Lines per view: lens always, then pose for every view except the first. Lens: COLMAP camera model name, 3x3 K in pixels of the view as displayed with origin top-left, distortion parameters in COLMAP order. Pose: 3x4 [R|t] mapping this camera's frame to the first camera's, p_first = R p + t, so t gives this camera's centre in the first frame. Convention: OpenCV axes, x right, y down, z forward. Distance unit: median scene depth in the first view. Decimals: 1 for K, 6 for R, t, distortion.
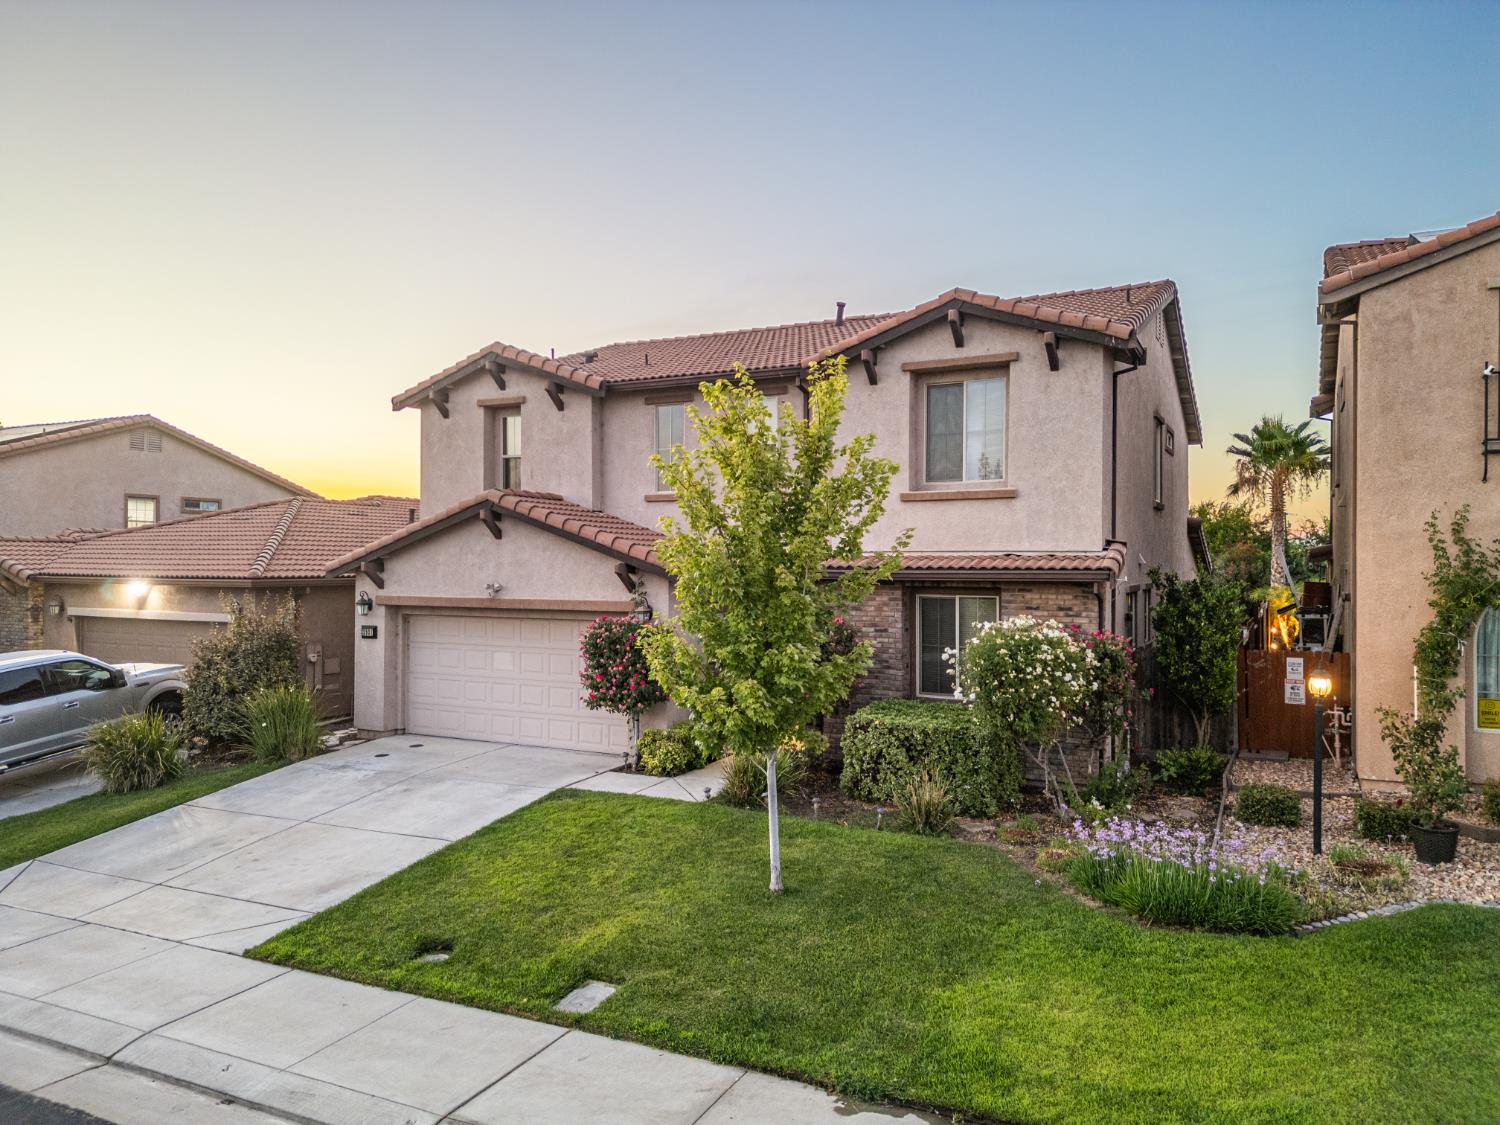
lens RADIAL K [[1050.1, 0, 755.1], [0, 1050.1, 555.9], [0, 0, 1]] dist [0.056370, -0.050711]
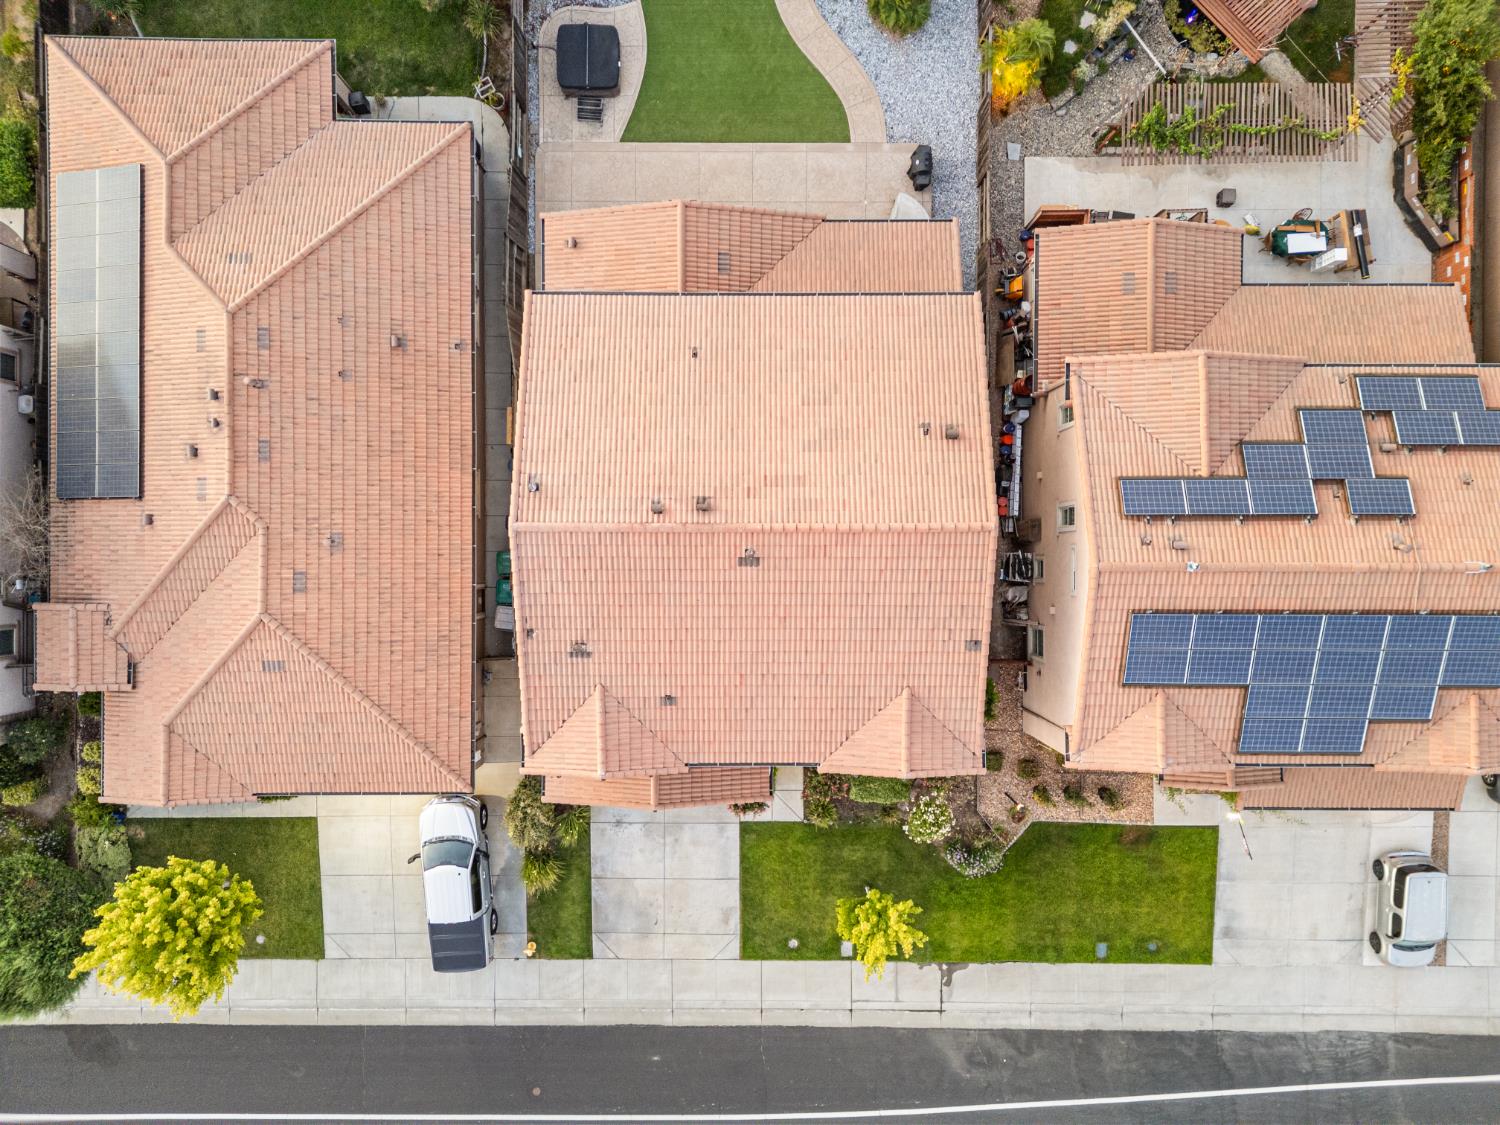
lens RADIAL K [[1050.1, 0, 753.0], [0, 1050.1, 562.8], [0, 0, 1]] dist [0.056370, -0.050711]
pose [[0.890885, -0.454208, 0.004346, 0.117350], [-0.008497, -0.007099, 0.999939, -2.372463], [-0.454149, -0.890867, -0.010184, 1.628589]]
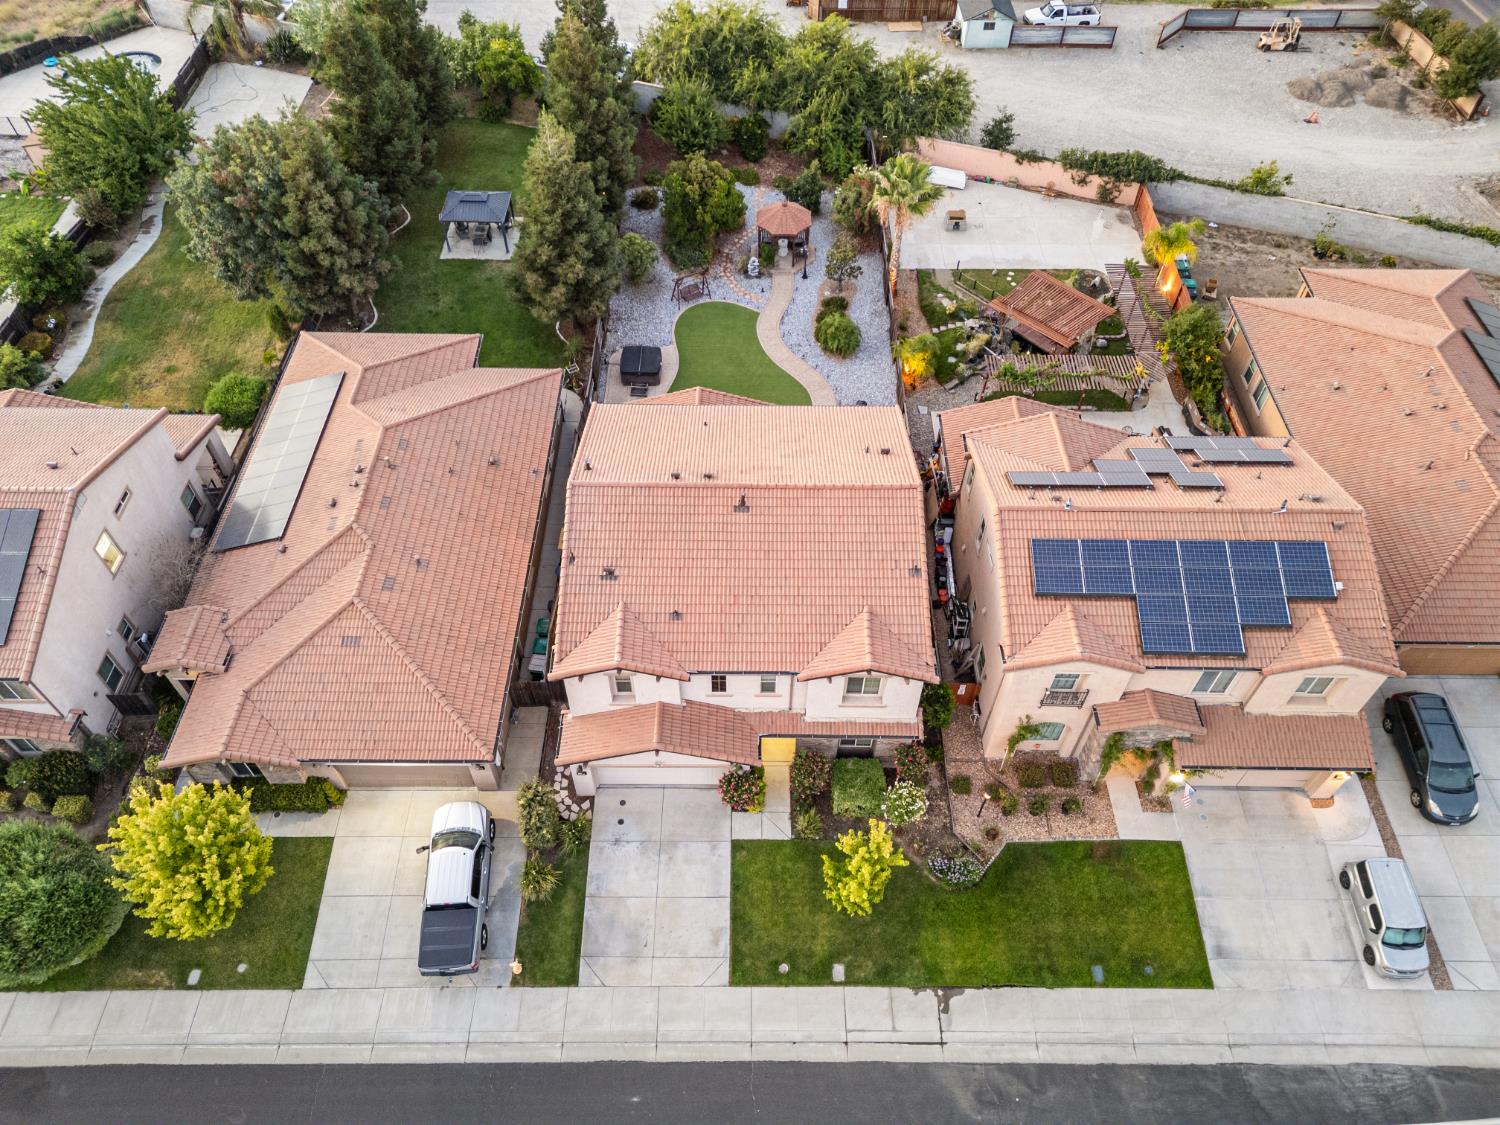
lens RADIAL K [[1050.1, 0, 752.5], [0, 1050.1, 560.3], [0, 0, 1]] dist [0.056370, -0.050711]
pose [[0.891649, -0.346076, 0.291880, -0.695910], [-0.010115, 0.629324, 0.777077, -2.386010], [-0.452615, -0.695832, 0.557636, -0.012978]]
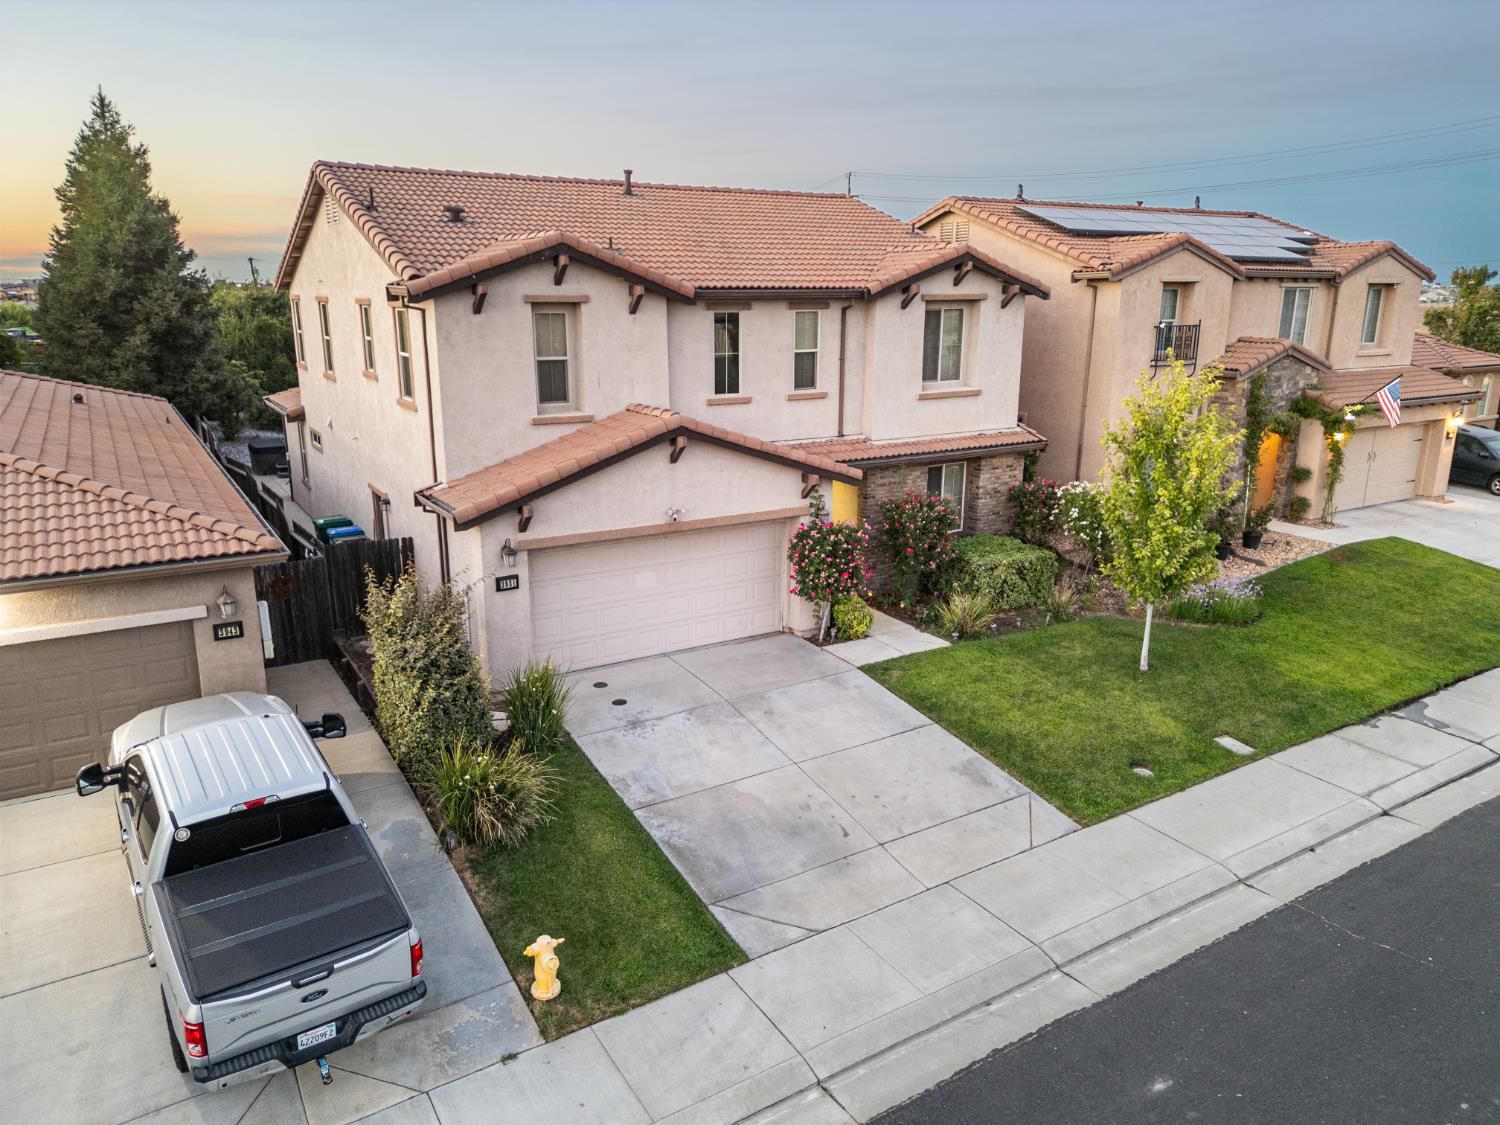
lens RADIAL K [[1050.1, 0, 750.0], [0, 1050.1, 552.8], [0, 0, 1]] dist [0.056370, -0.050711]
pose [[0.521467, -0.210546, 0.826888, -1.288330], [-0.006756, 0.968030, 0.250745, -0.225478], [-0.853245, -0.136342, 0.503373, 0.531373]]
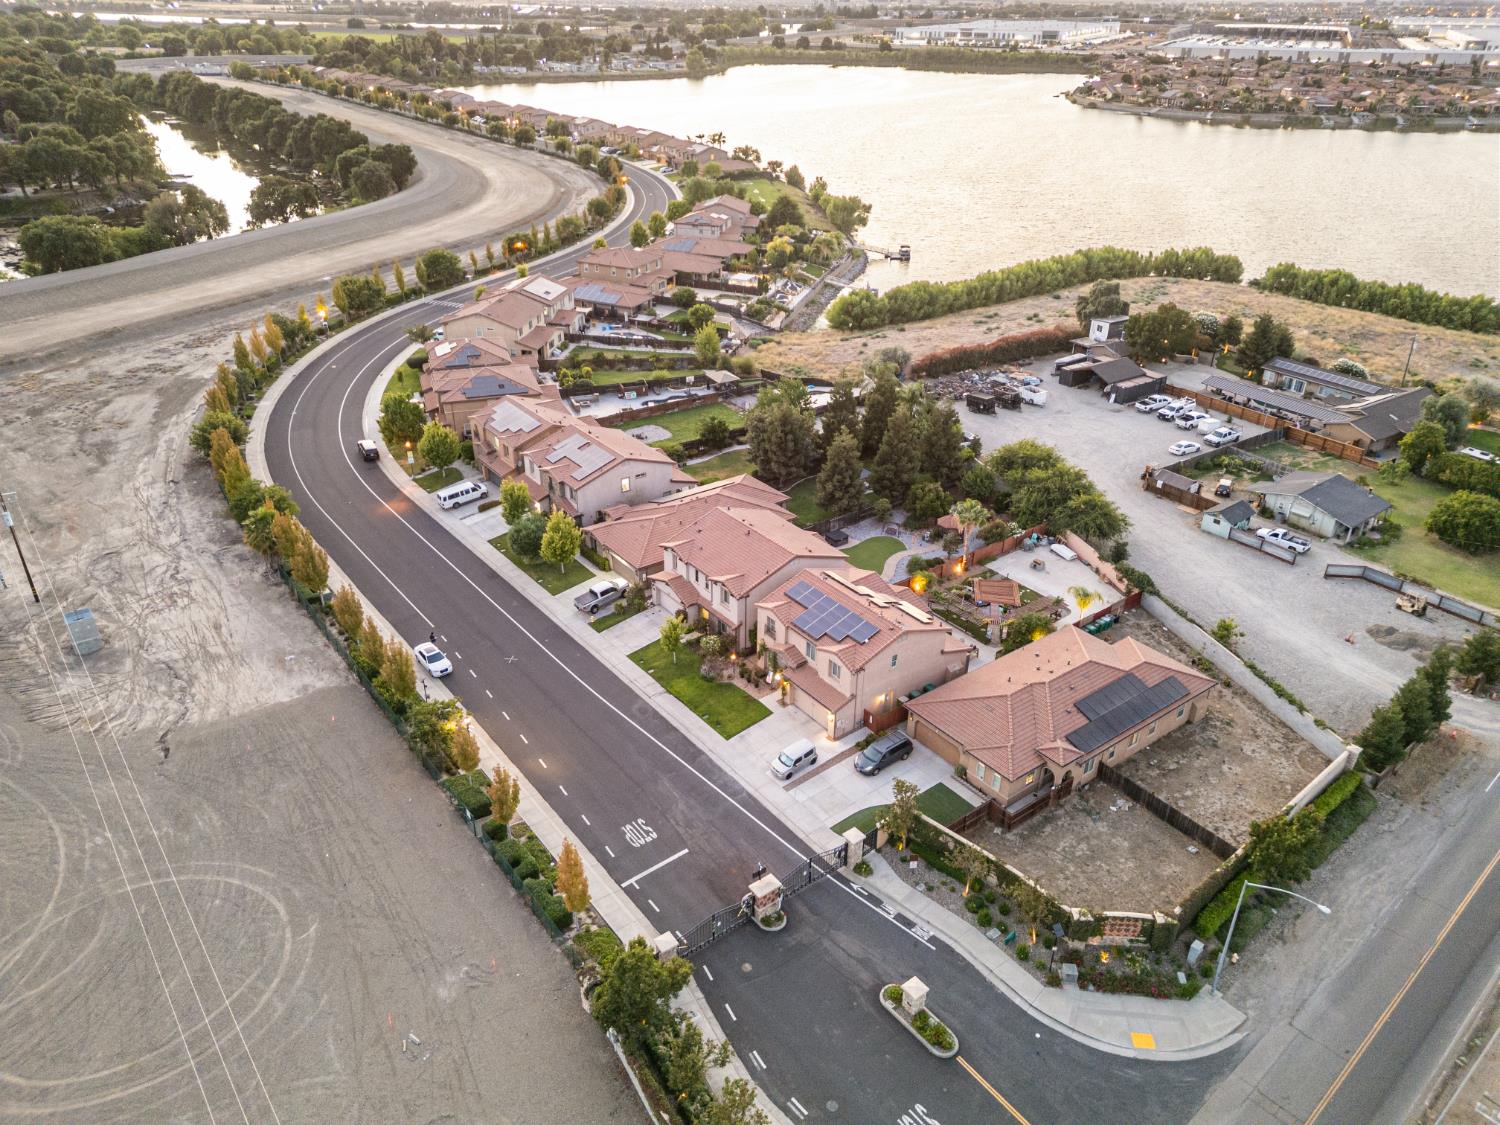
lens RADIAL K [[1050.1, 0, 752.8], [0, 1050.1, 556.8], [0, 0, 1]] dist [0.056370, -0.050711]
pose [[0.899460, 0.211818, -0.382237, 2.983110], [-0.006276, 0.880848, 0.473357, -3.675866], [0.436958, -0.423366, 0.793617, -4.233205]]
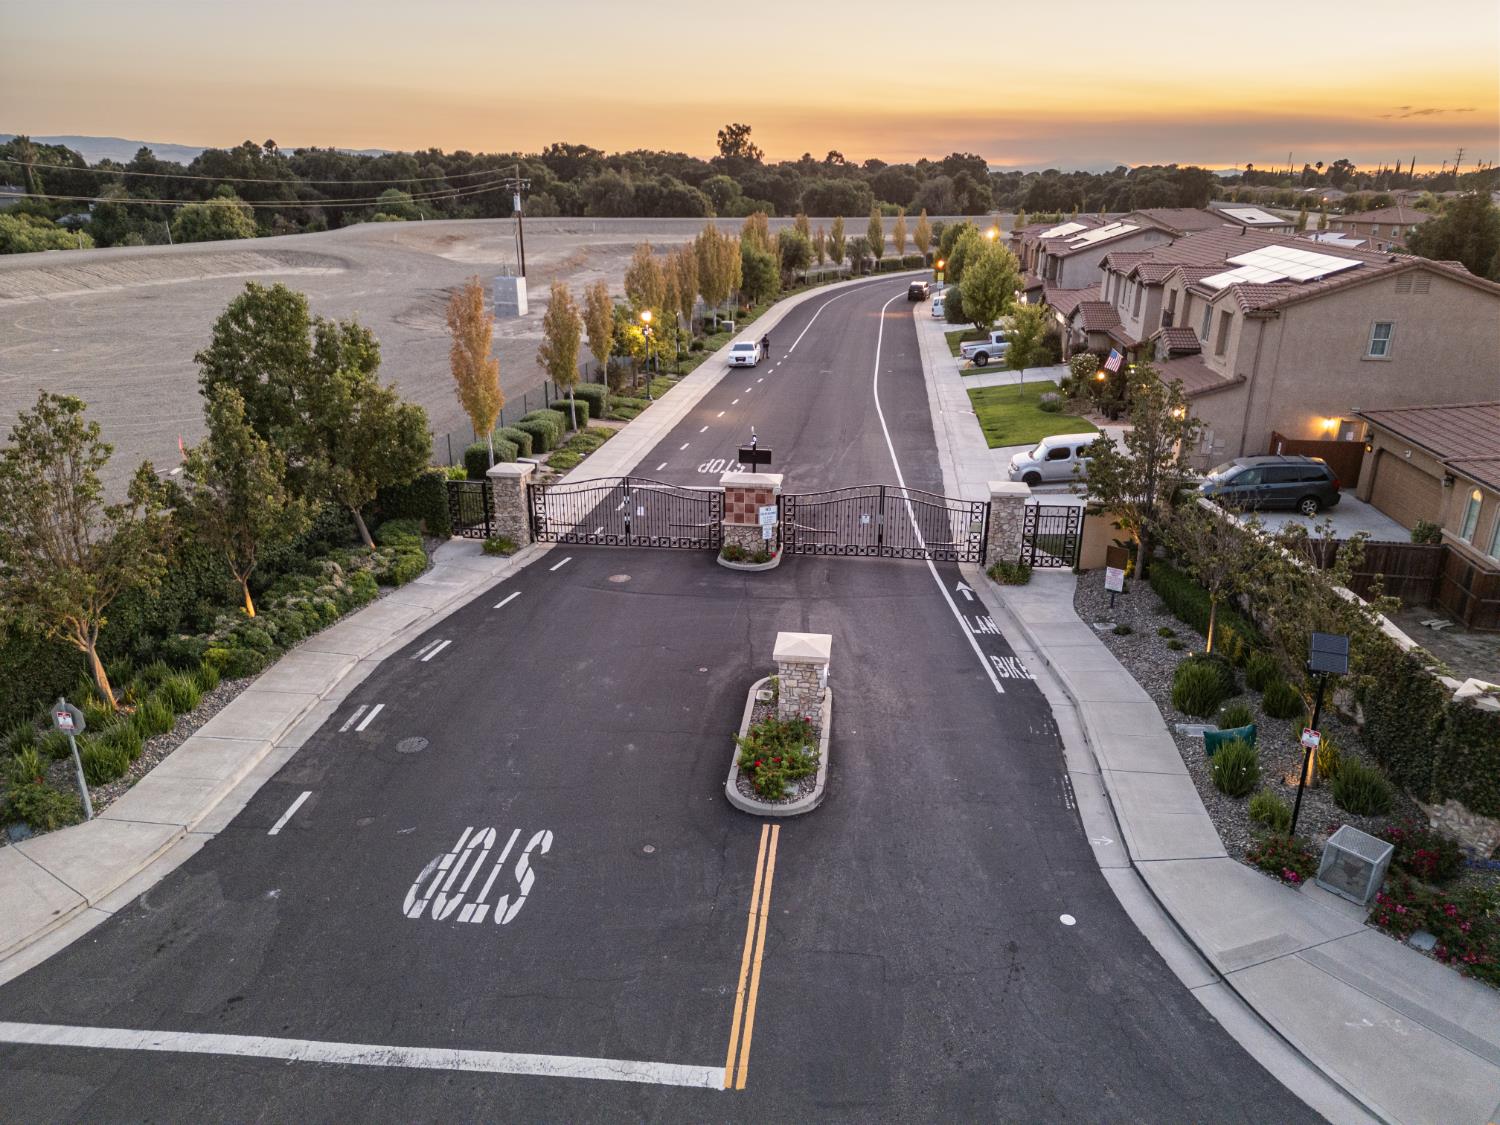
lens RADIAL K [[1050.1, 0, 740.9], [0, 1050.1, 561.4], [0, 0, 1]] dist [0.056370, -0.050711]
pose [[0.331359, 0.319168, -0.887882, 3.595839], [0.005053, 0.940432, 0.339944, -0.582608], [0.943491, -0.117130, 0.310008, -1.686004]]
